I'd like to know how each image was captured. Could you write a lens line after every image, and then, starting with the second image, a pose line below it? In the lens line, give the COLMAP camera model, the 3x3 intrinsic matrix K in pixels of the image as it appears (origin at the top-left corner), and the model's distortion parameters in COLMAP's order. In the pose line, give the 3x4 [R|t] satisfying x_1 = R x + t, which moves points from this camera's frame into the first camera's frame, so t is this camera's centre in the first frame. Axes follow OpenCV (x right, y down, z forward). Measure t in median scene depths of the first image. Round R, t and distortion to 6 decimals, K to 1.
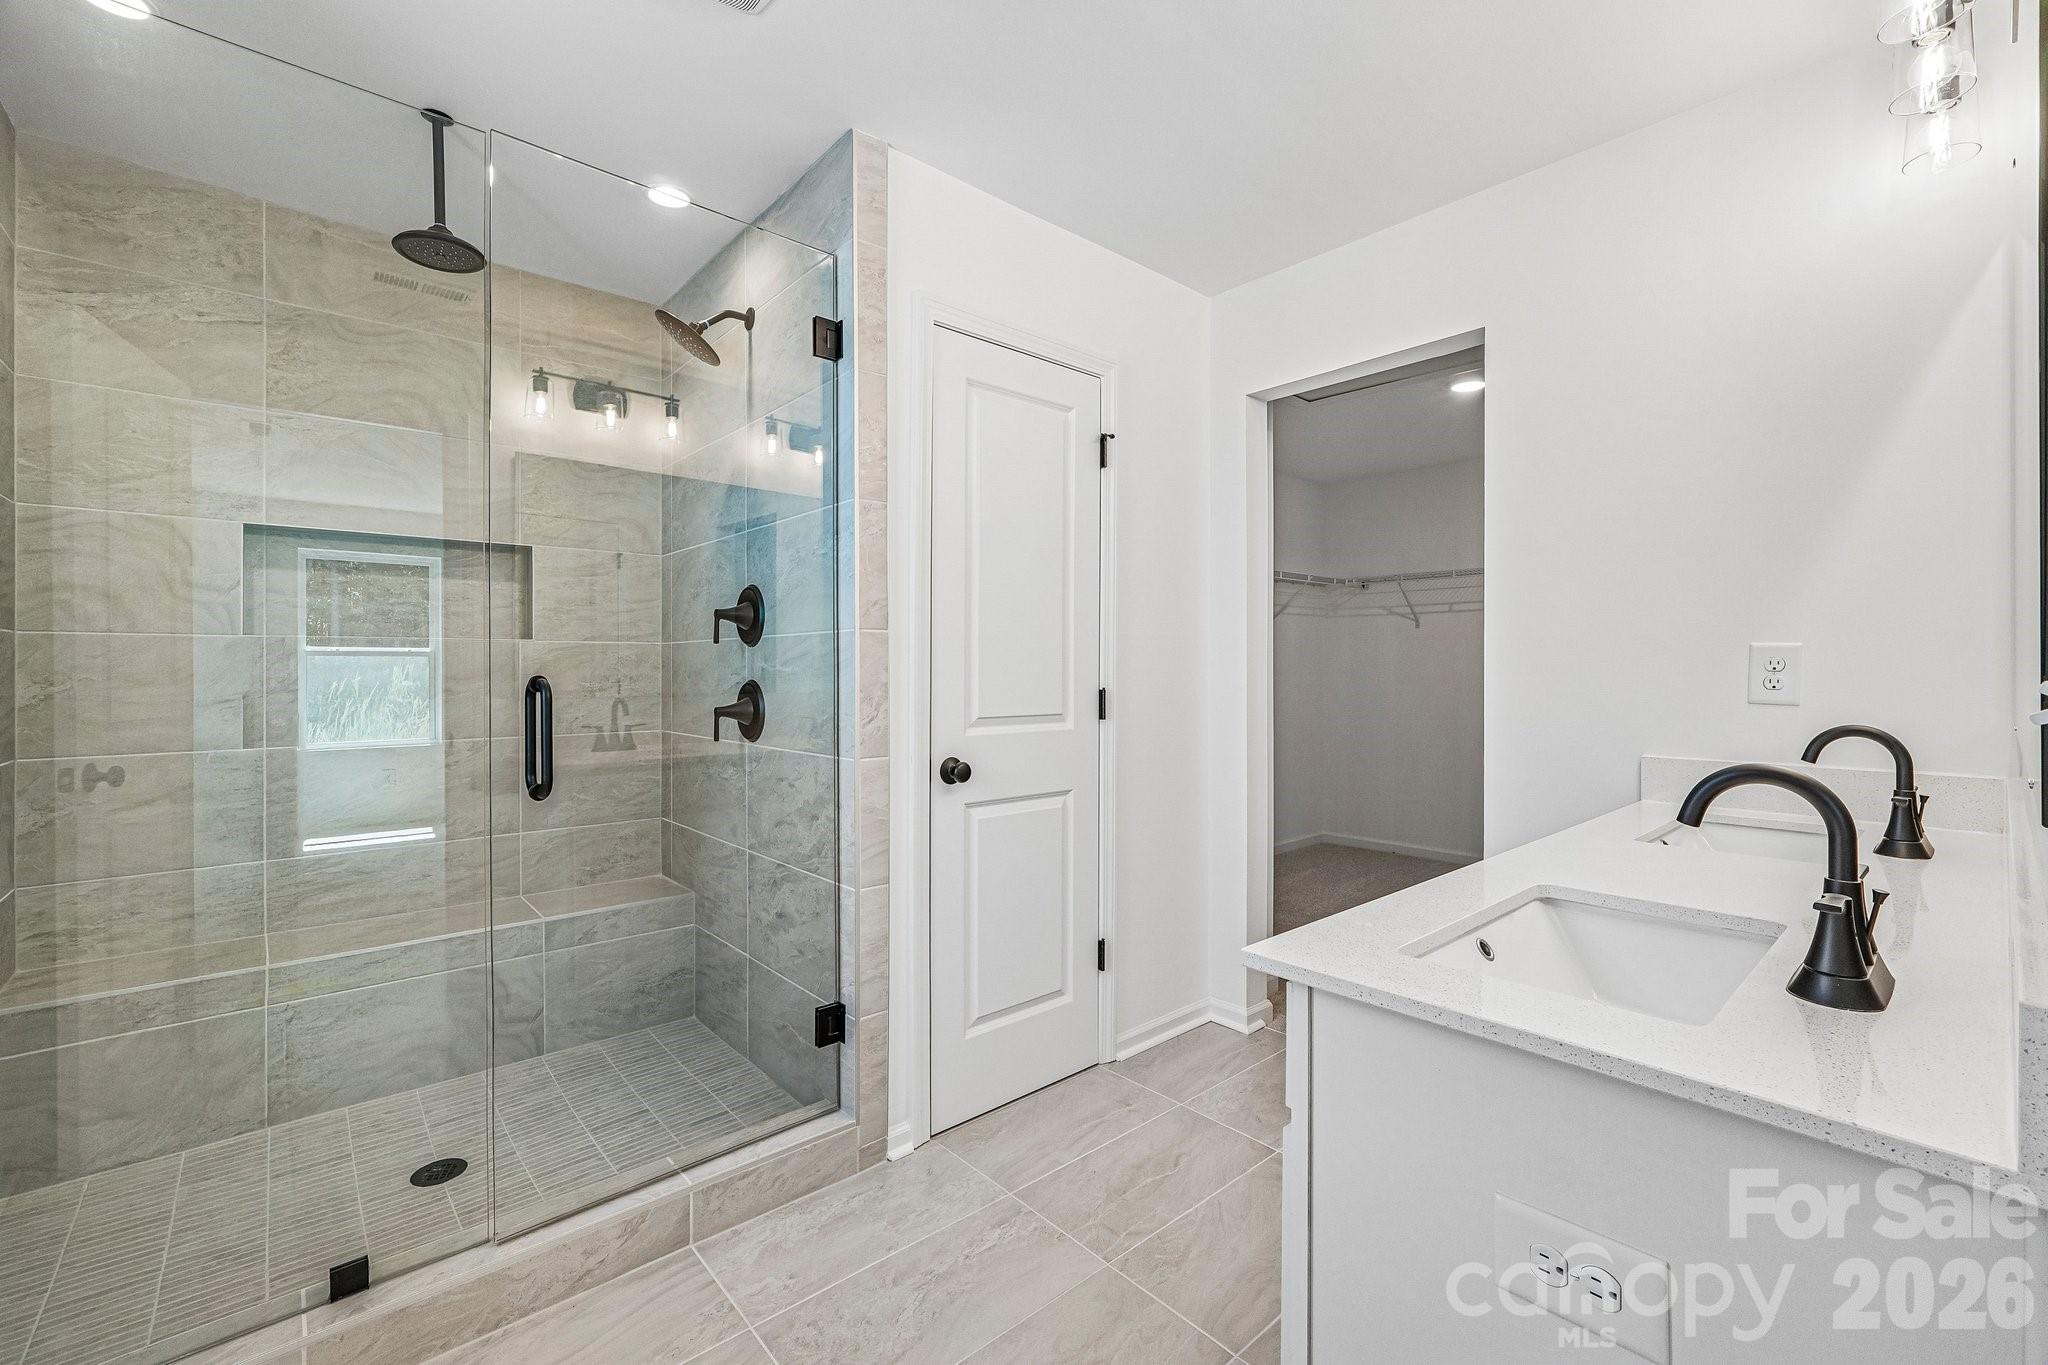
lens RADIAL K [[860.9, 0, 1023.3], [0, 860.9, 675.6], [0, 0, 1]] dist [-0.012091, 0.001894]
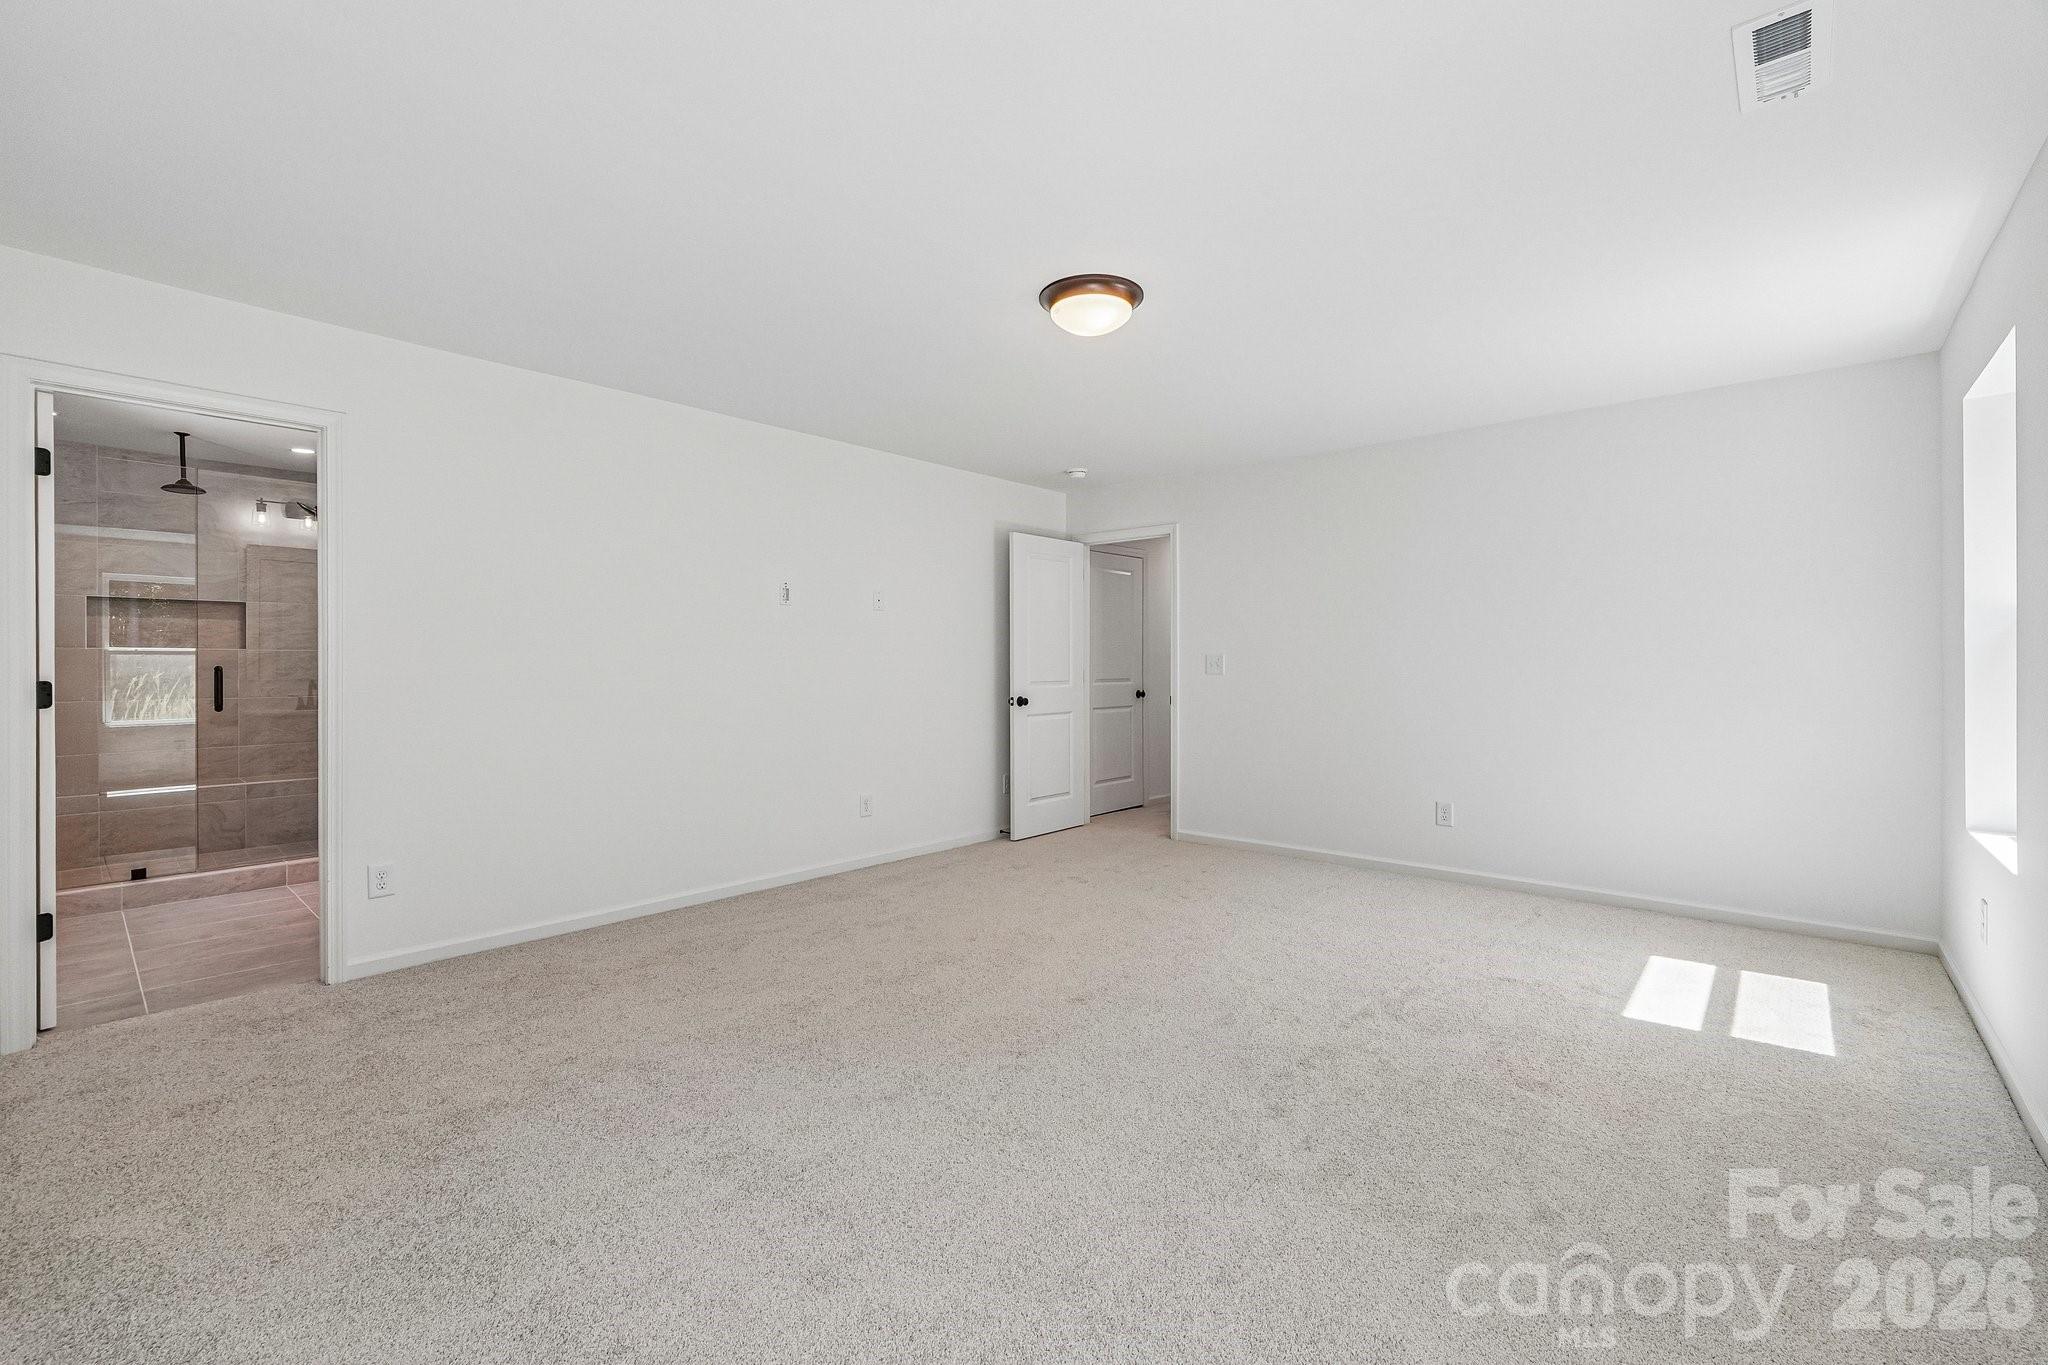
lens RADIAL K [[860.9, 0, 1025.4], [0, 860.9, 677.3], [0, 0, 1]] dist [-0.012091, 0.001894]
pose [[0.991485, 0.002203, 0.130206, 0.952736], [-0.002461, 0.999995, 0.001824, 0.015008], [-0.130201, -0.002129, 0.991485, -1.184621]]
